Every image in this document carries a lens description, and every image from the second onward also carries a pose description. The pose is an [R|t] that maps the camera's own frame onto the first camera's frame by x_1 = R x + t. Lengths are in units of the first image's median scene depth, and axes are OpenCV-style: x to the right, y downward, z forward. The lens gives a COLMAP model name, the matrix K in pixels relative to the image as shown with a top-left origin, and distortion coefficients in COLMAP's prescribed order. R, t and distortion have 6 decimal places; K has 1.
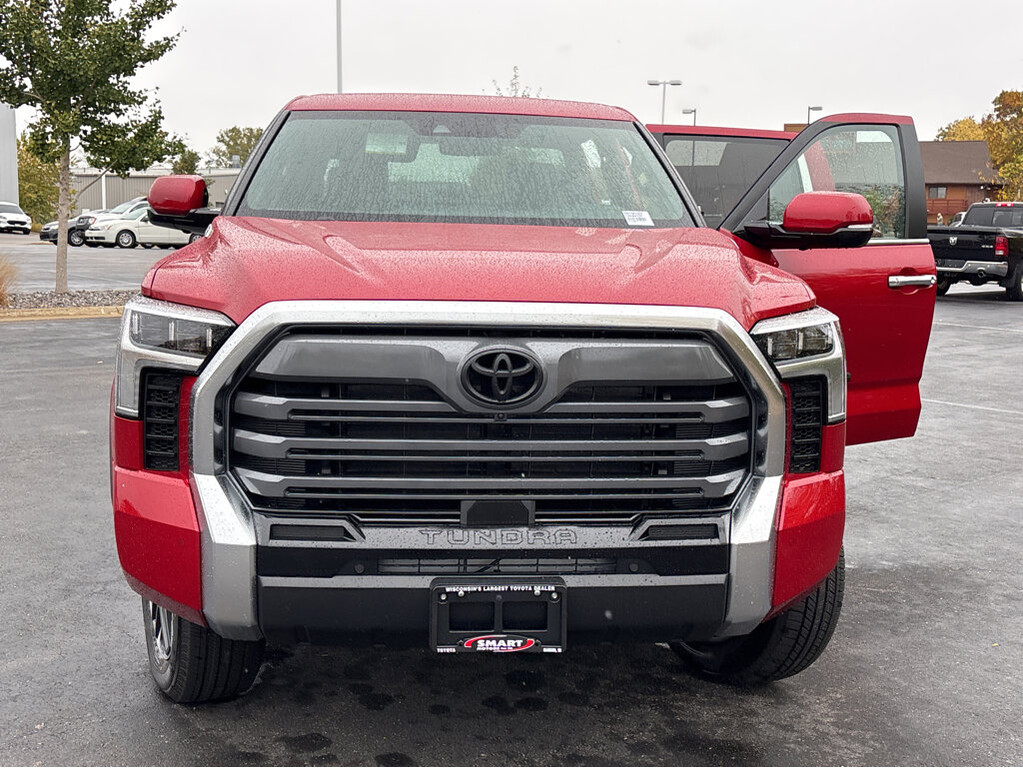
lens RADIAL K [[1145.9, 0, 511.5], [0, 1145.9, 384.0], [0, 0, 1]] dist [0.182529, -0.572208]
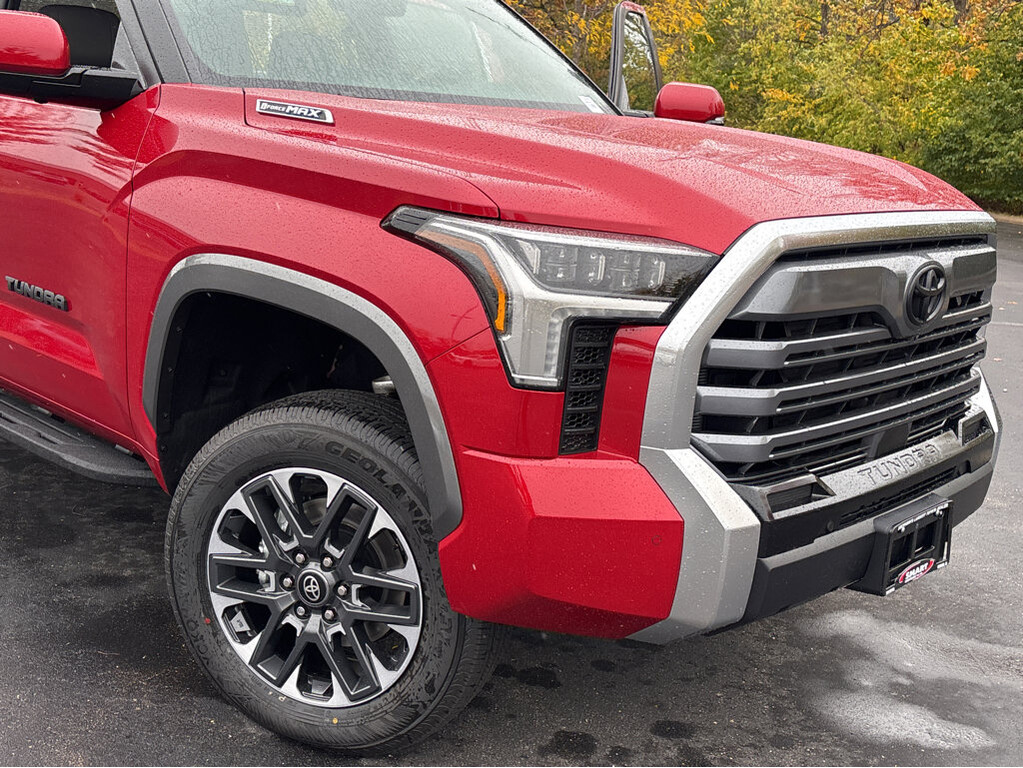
lens RADIAL K [[1145.9, 0, 511.5], [0, 1145.9, 384.0], [0, 0, 1]] dist [0.182529, -0.572208]
pose [[0.733388, -0.127509, 0.667745, -0.838437], [0.048201, 0.989533, 0.136017, -0.074503], [-0.678099, -0.067567, 0.731858, 0.495109]]
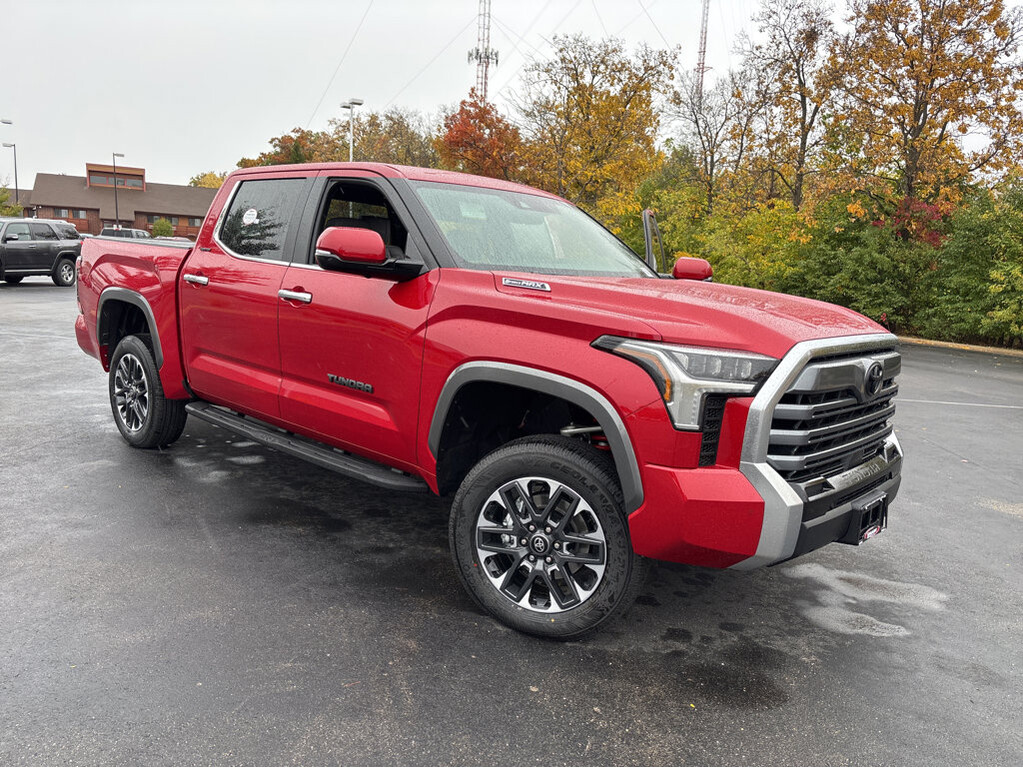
lens RADIAL K [[766.6, 0, 511.5], [0, 766.6, 384.0], [0, 0, 1]] dist [0.108788, -0.156047]
pose [[0.713348, -0.084368, 0.695713, -1.129698], [0.054847, 0.996403, 0.064594, -0.098653], [-0.698660, -0.007920, 0.715410, 0.505147]]
